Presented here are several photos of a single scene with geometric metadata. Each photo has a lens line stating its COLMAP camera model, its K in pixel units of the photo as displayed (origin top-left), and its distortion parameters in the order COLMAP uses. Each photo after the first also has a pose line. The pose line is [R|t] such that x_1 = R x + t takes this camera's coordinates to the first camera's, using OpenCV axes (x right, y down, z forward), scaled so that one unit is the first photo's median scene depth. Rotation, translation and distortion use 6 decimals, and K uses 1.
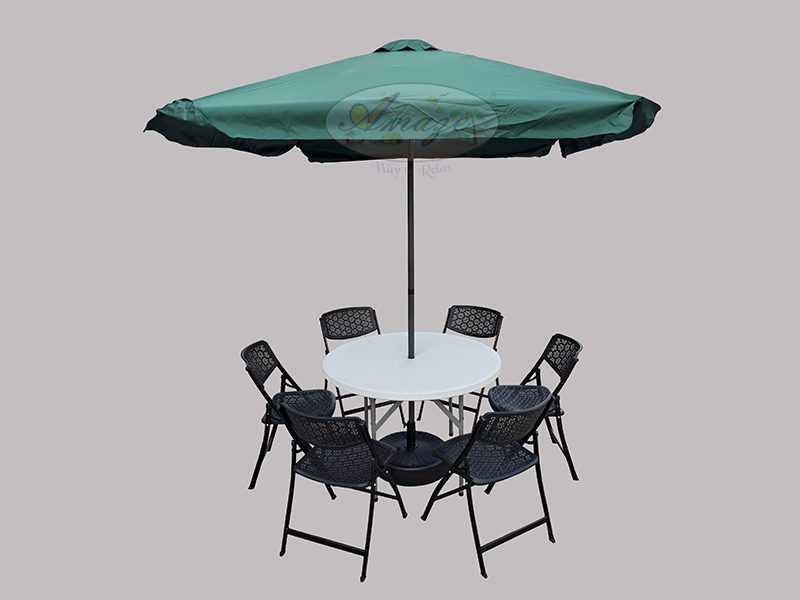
lens RADIAL K [[549.8, 0, 410.9], [0, 549.8, 294.9], [0, 0, 1]] dist [0.007569, 0.008572]
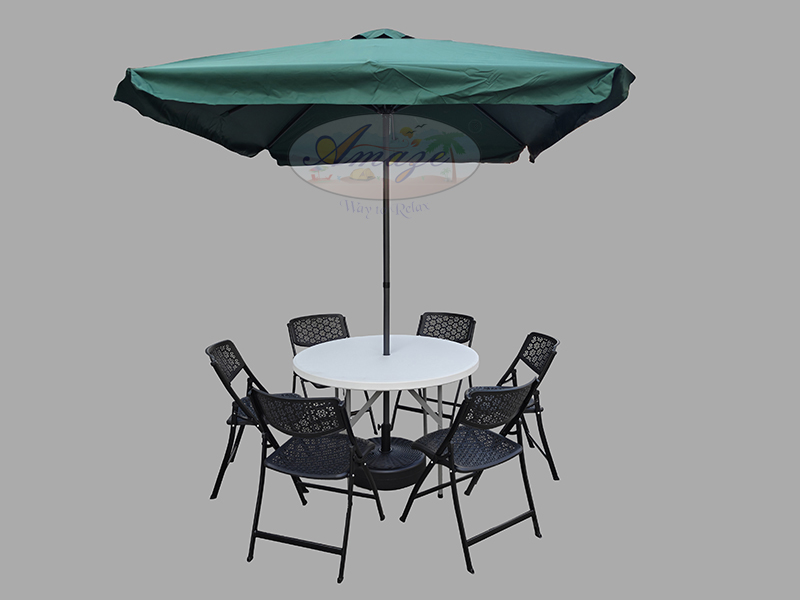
lens RADIAL K [[549.8, 0, 414.1], [0, 549.8, 297.8], [0, 0, 1]] dist [0.007569, 0.008572]
pose [[0.996592, -0.002267, 0.082462, -0.029878], [0.009042, 0.996602, -0.081874, 0.093000], [-0.081996, 0.082341, 0.993225, 0.030487]]
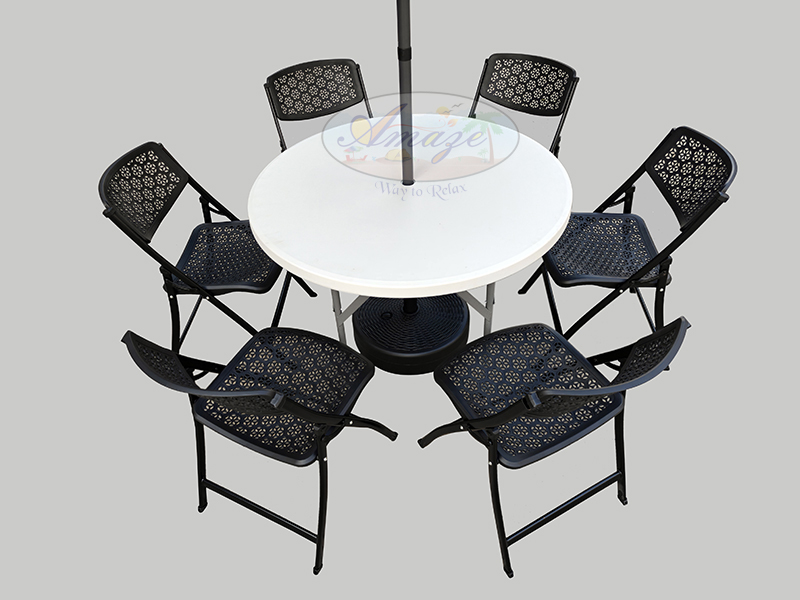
lens RADIAL K [[549.8, 0, 401.0], [0, 549.8, 297.2], [0, 0, 1]] dist [0.007569, 0.008572]
pose [[0.997097, 0.027053, -0.071175, 0.035628], [0.011531, 0.870329, 0.492336, -0.057496], [0.075265, -0.491728, 0.867490, 0.455638]]
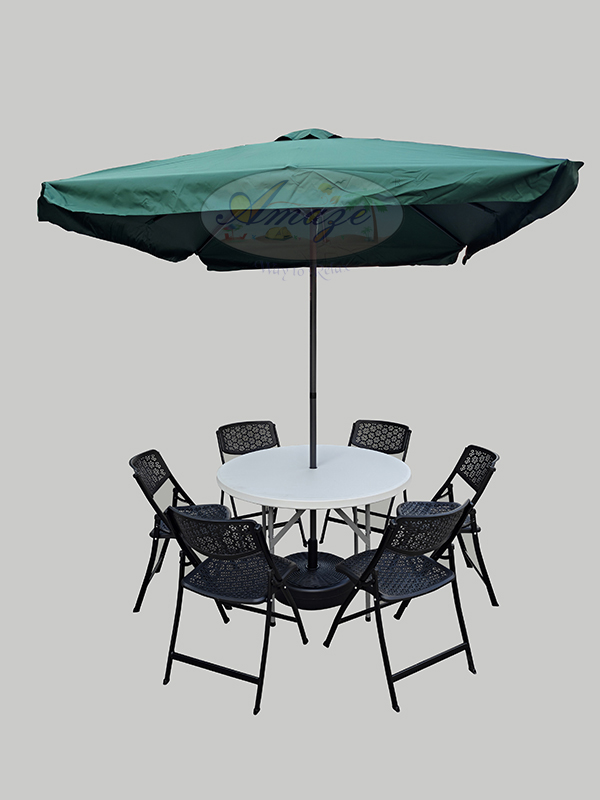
lens RADIAL K [[549.8, 0, 306.3], [0, 549.8, 391.9], [0, 0, 1]] dist [0.007569, 0.008572]
pose [[0.999899, 0.003428, -0.013781, 0.001265], [-0.004576, 0.996439, -0.084190, 0.064286], [0.013443, 0.084244, 0.996354, 0.067284]]
